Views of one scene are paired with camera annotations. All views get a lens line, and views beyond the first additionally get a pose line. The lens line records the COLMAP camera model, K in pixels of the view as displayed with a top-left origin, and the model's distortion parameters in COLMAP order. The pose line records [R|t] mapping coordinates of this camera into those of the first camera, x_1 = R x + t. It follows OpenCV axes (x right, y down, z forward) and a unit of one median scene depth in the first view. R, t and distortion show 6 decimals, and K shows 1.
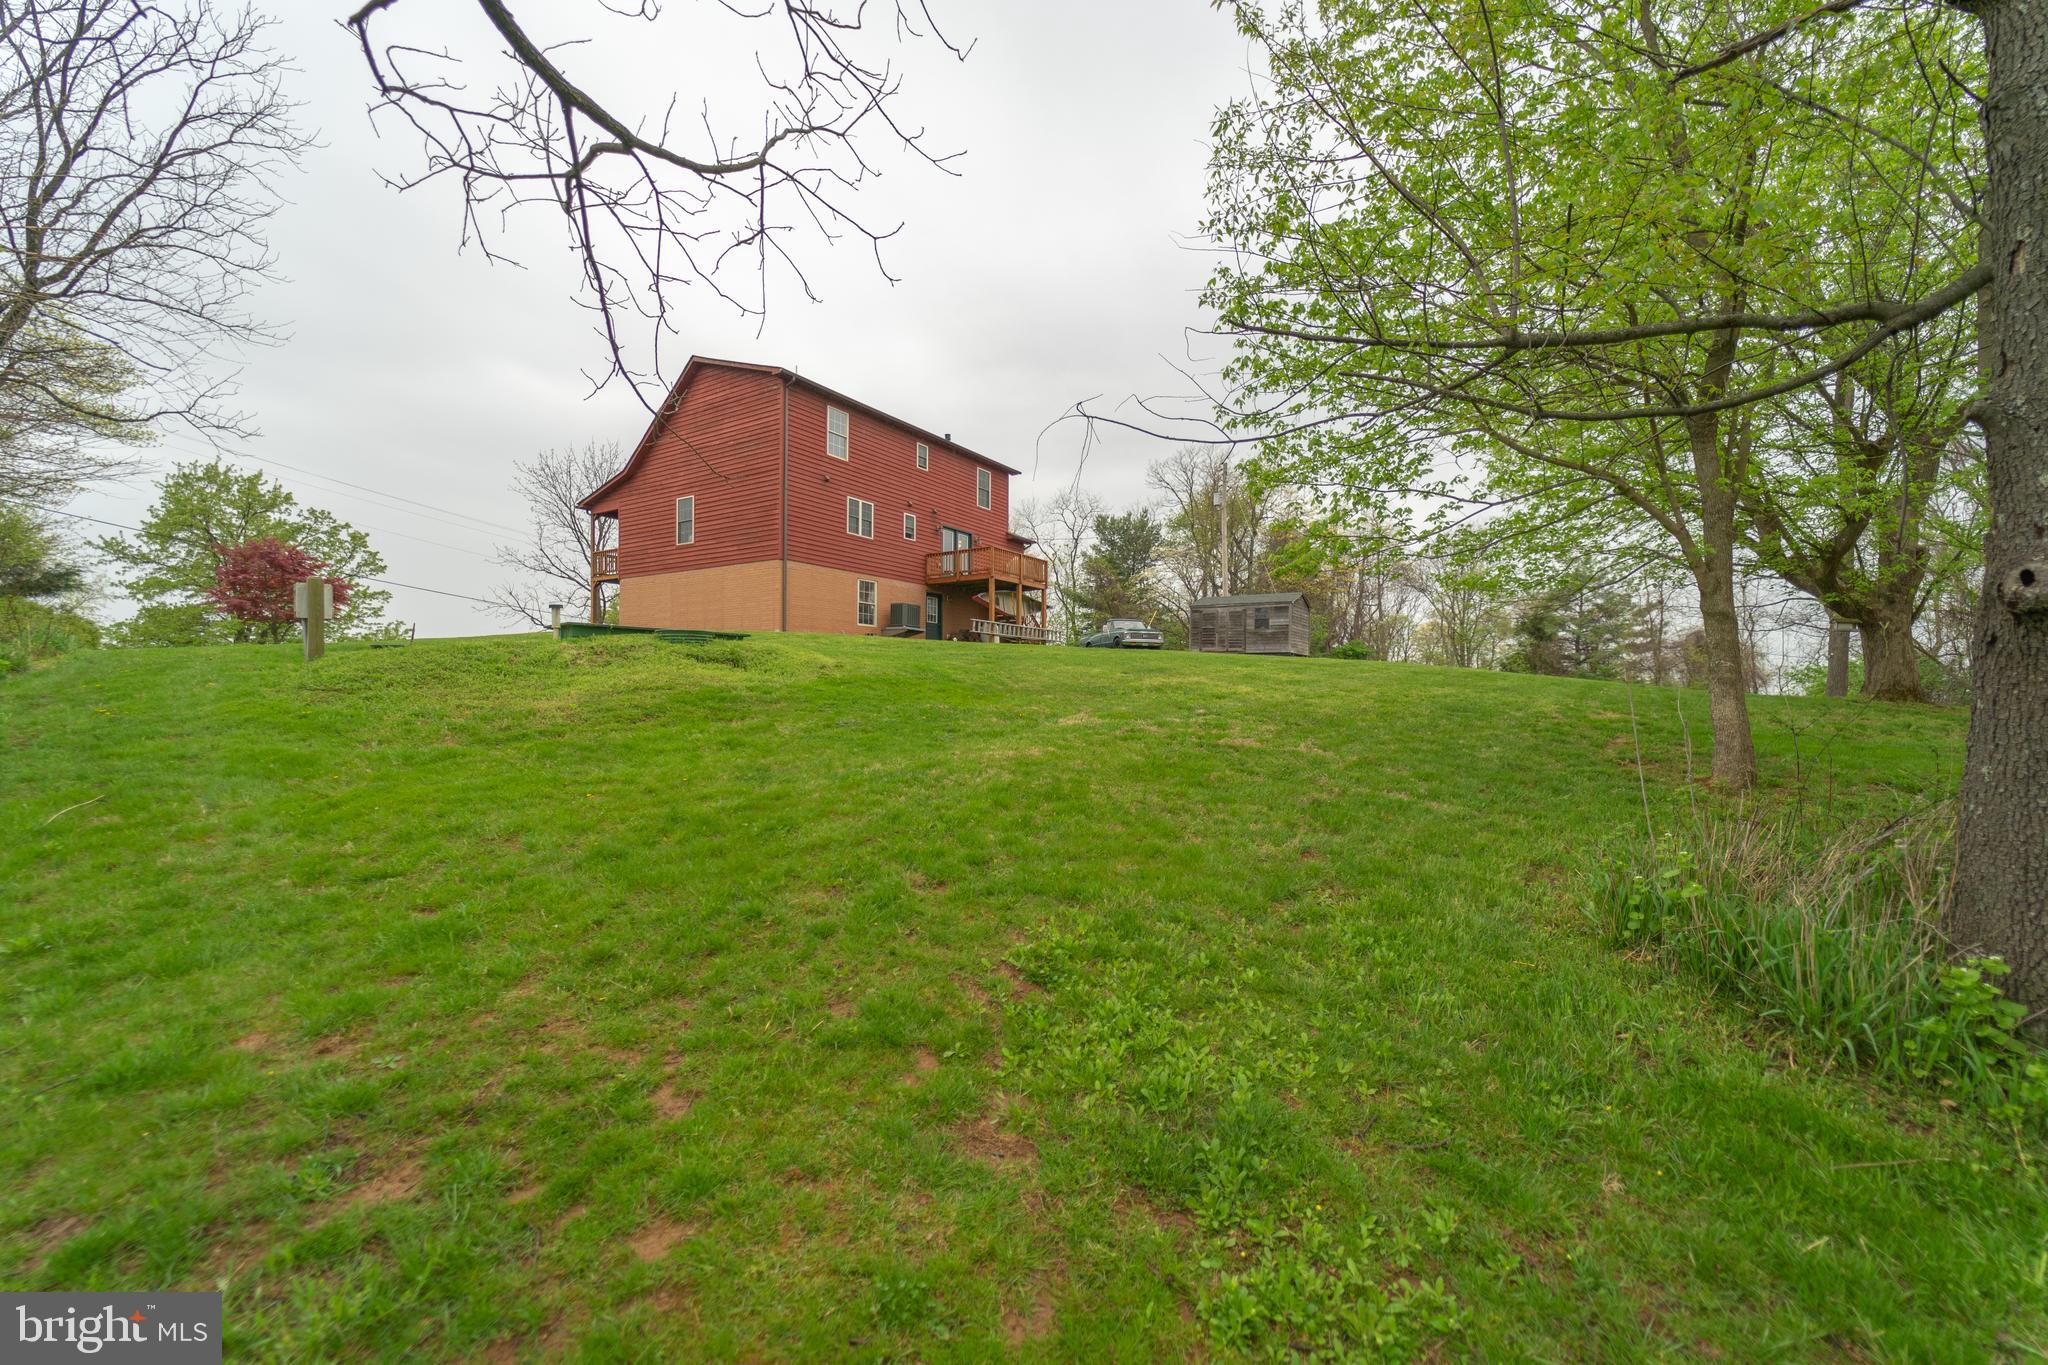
lens RADIAL K [[815.1, 0, 1017.9], [0, 815.1, 676.0], [0, 0, 1]] dist [0.014261, -0.009344]
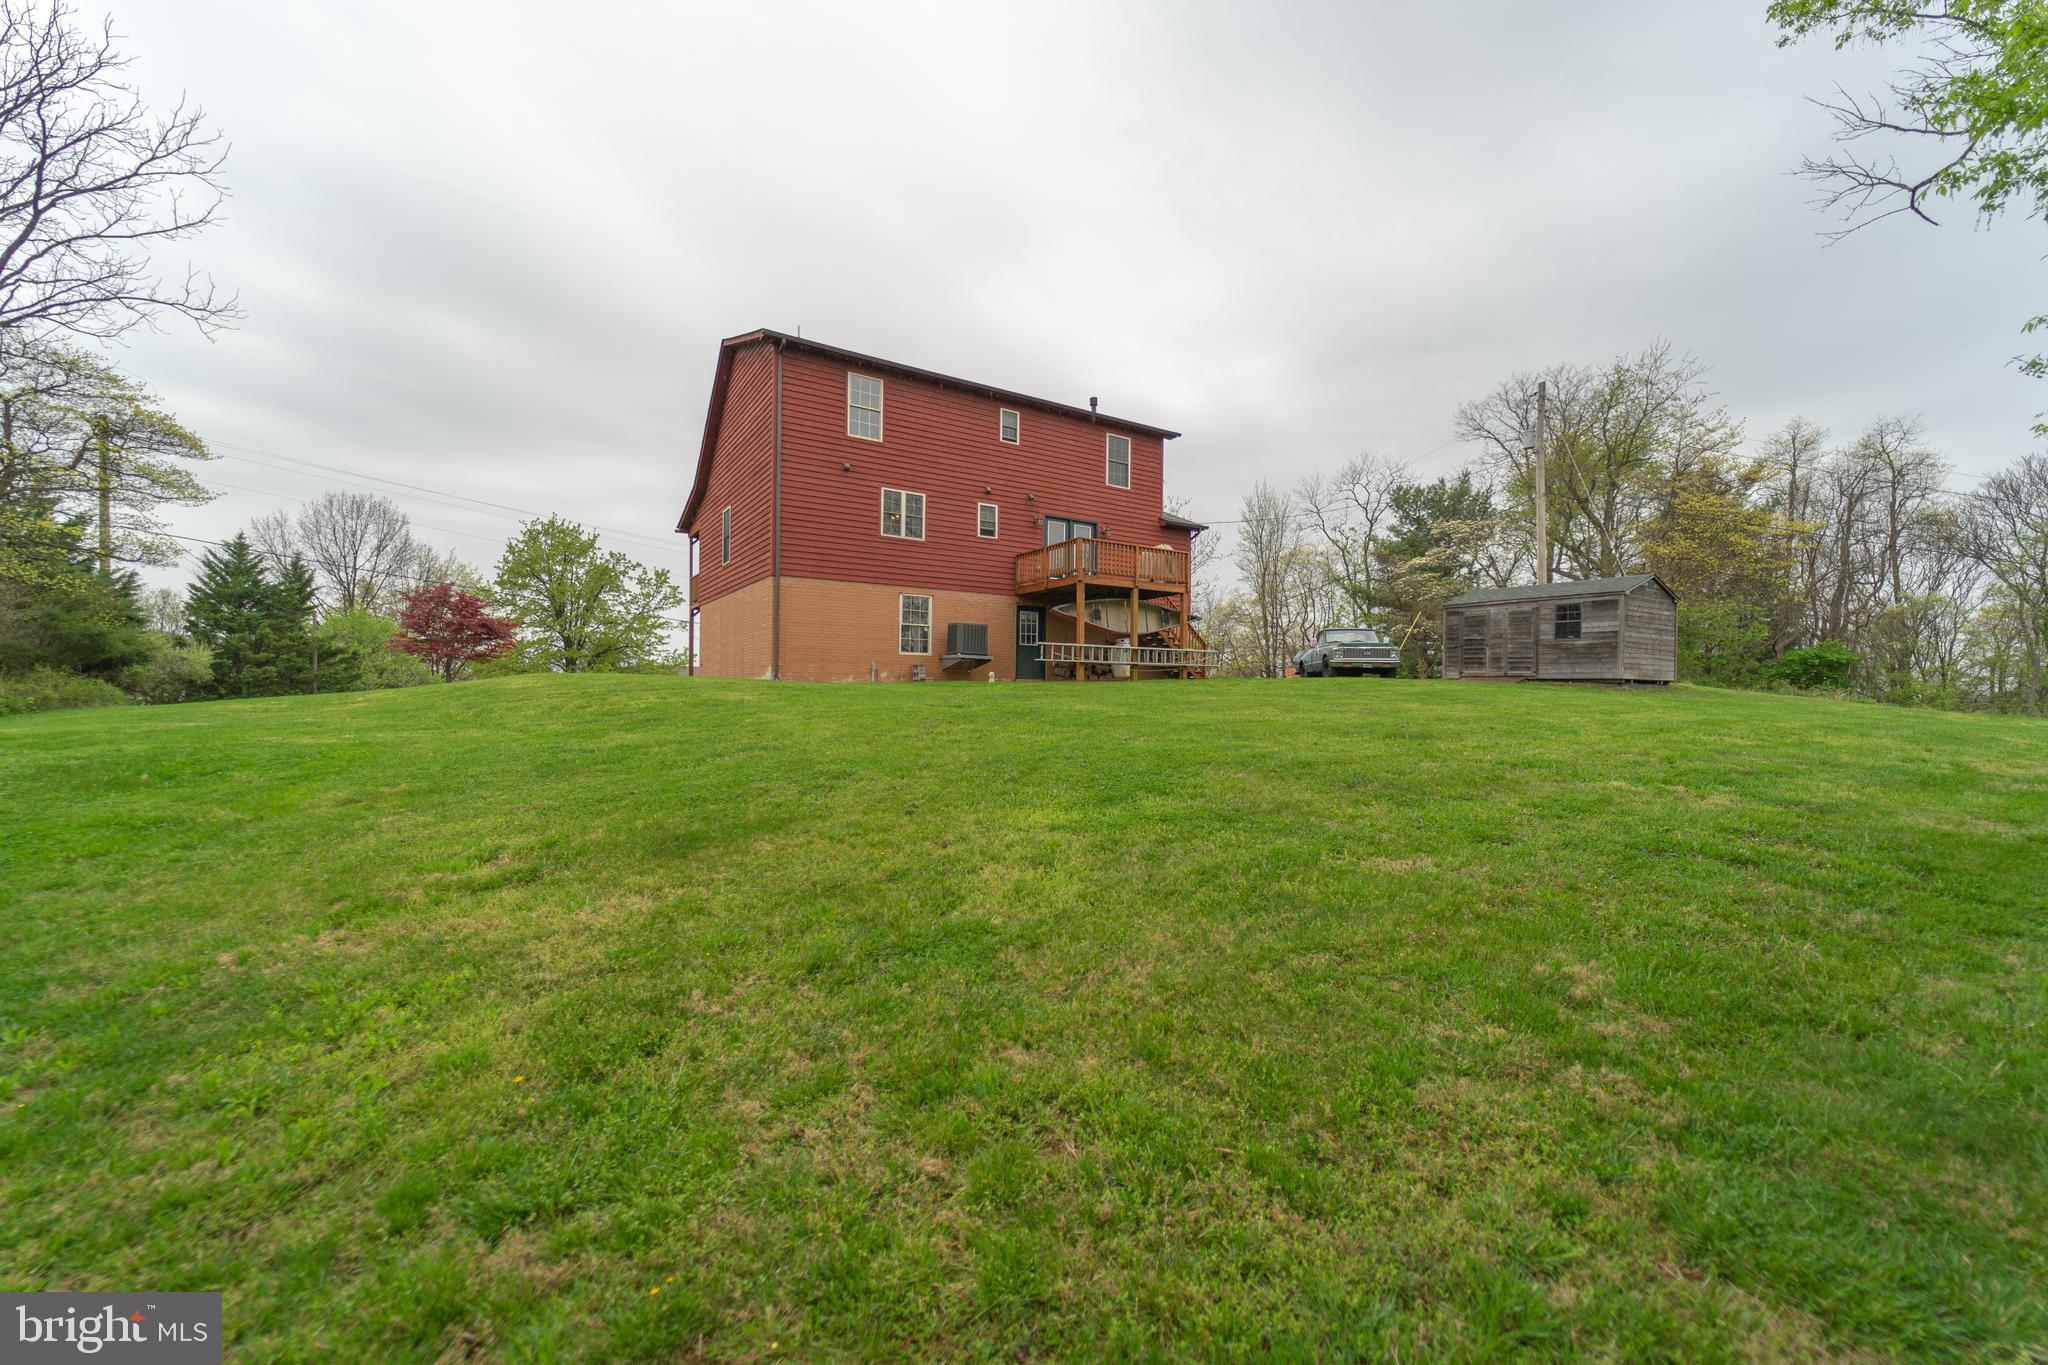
lens RADIAL K [[815.1, 0, 1017.9], [0, 815.1, 686.0], [0, 0, 1]] dist [0.014261, -0.009344]
pose [[0.910110, -0.003293, -0.414354, 0.209524], [0.006378, 0.999961, 0.006061, -0.034331], [0.414318, -0.008159, 0.910096, 0.325090]]
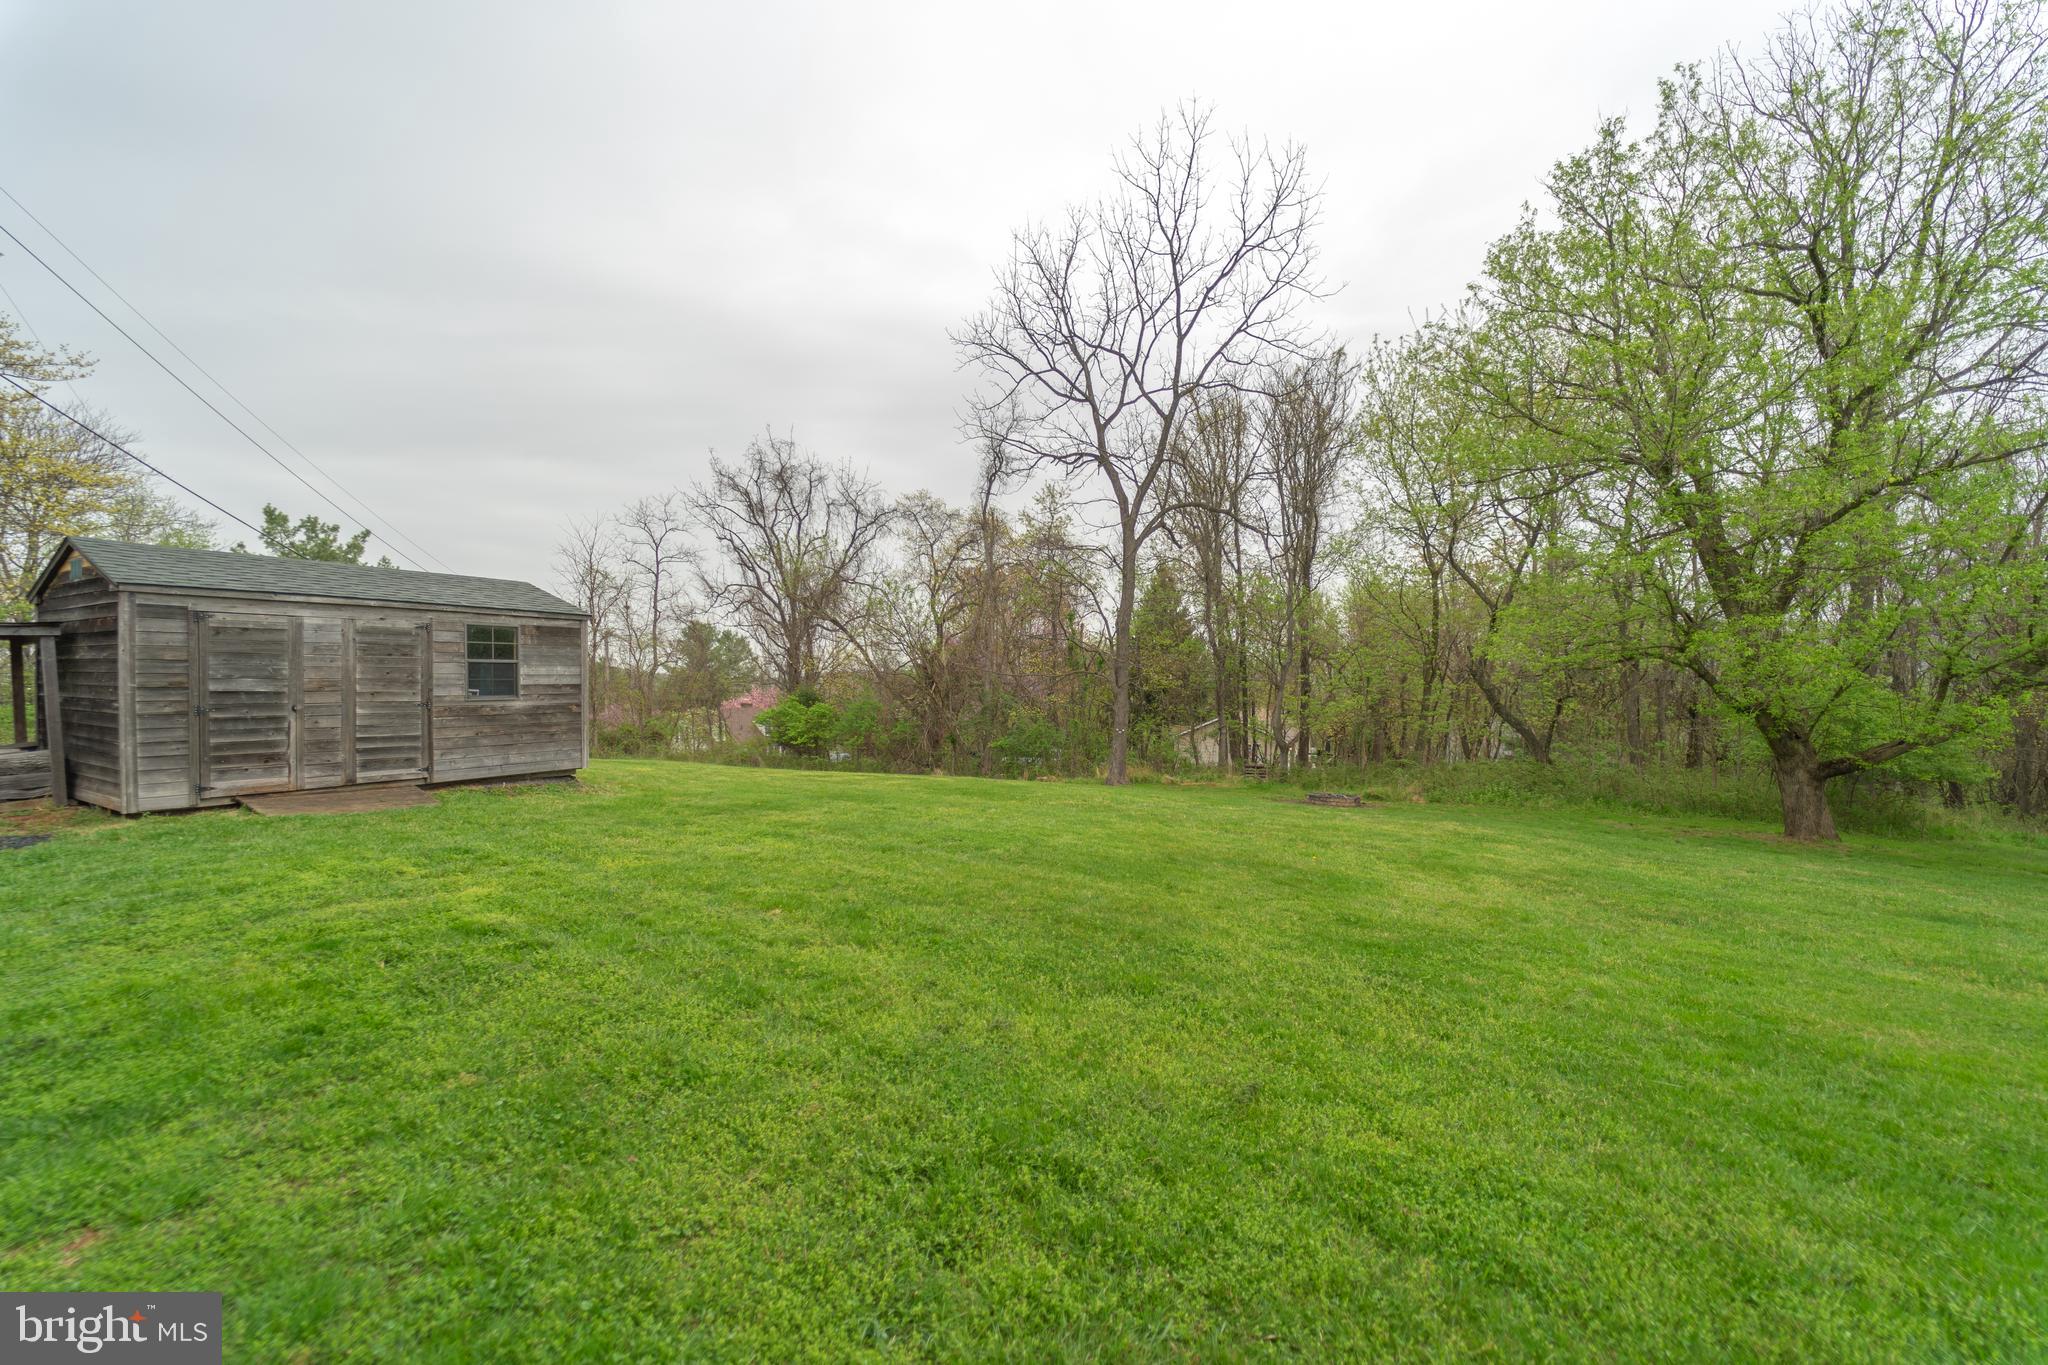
lens RADIAL K [[815.1, 0, 1025.2], [0, 815.1, 690.7], [0, 0, 1]] dist [0.014261, -0.009344]
pose [[-0.029077, -0.021961, 0.999336, -0.003954], [-0.006425, 0.999742, 0.021783, -0.079200], [-0.999557, -0.005787, -0.029211, 0.949956]]
